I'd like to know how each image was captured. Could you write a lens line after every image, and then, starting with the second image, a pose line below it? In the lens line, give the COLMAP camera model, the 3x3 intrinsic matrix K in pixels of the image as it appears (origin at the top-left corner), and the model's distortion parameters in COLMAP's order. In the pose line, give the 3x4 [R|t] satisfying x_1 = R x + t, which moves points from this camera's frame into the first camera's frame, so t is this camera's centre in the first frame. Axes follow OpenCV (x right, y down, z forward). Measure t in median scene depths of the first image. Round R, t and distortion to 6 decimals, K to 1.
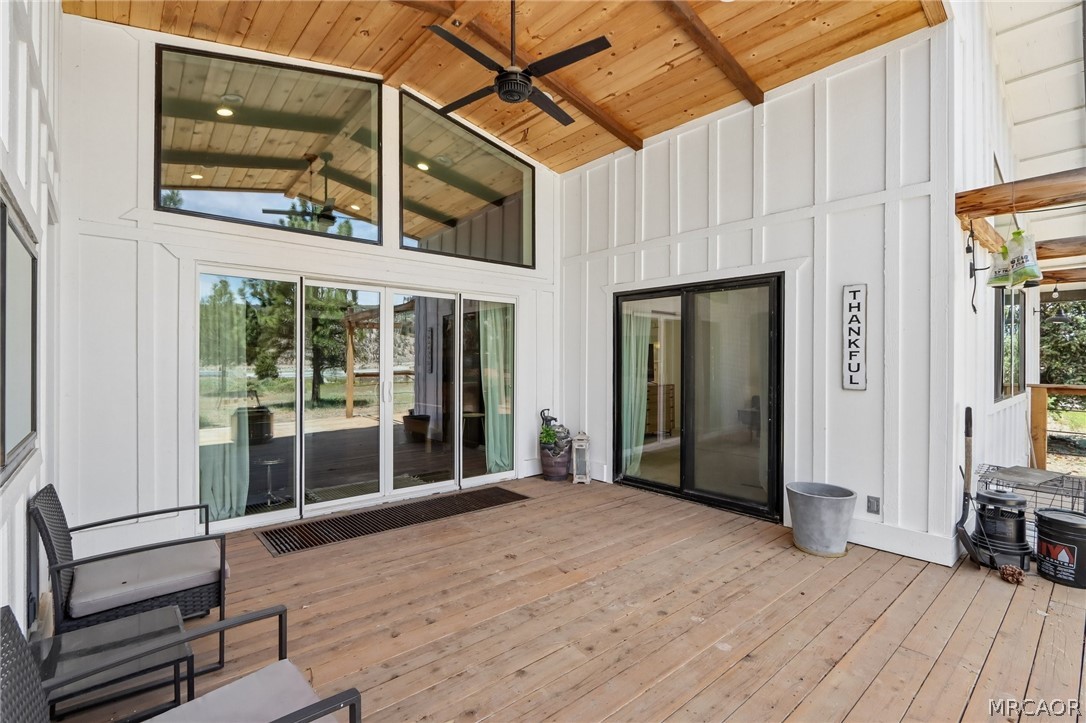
lens RADIAL K [[499.2, 0, 540.0], [0, 499.2, 361.3], [0, 0, 1]] dist [-0.012162, 0.001479]
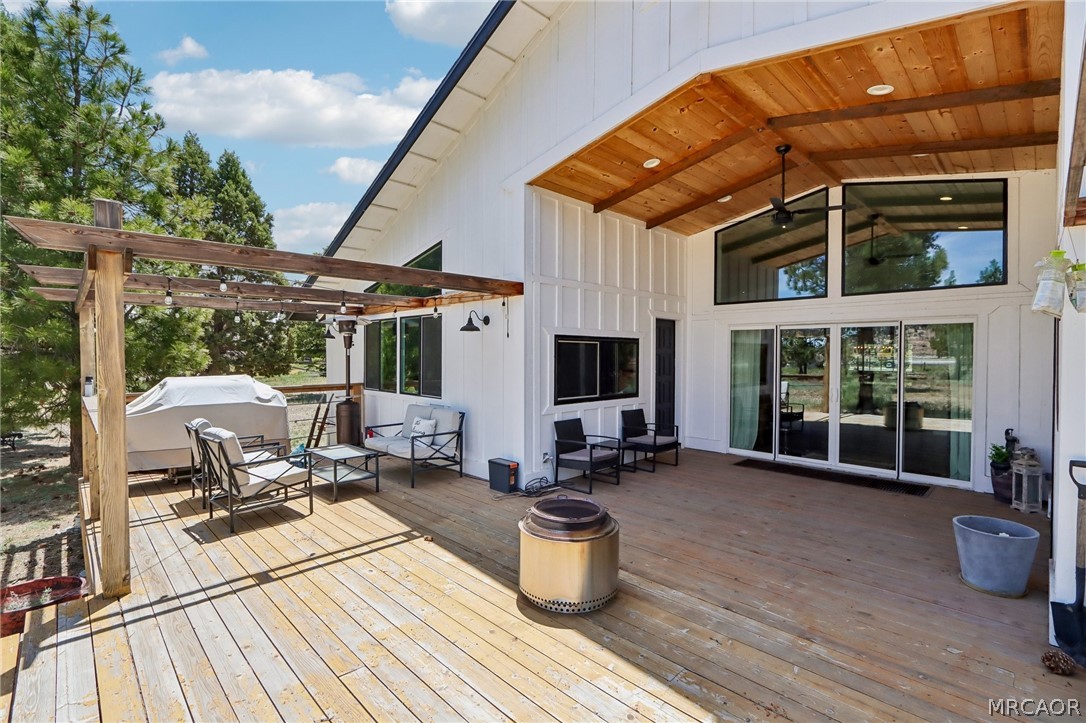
lens RADIAL K [[499.2, 0, 551.8], [0, 499.2, 359.6], [0, 0, 1]] dist [-0.012162, 0.001479]
pose [[0.073439, 0.006687, -0.997277, 1.136762], [-0.004192, 0.999971, 0.006396, -0.049703], [0.997291, 0.003711, 0.073465, 0.062897]]
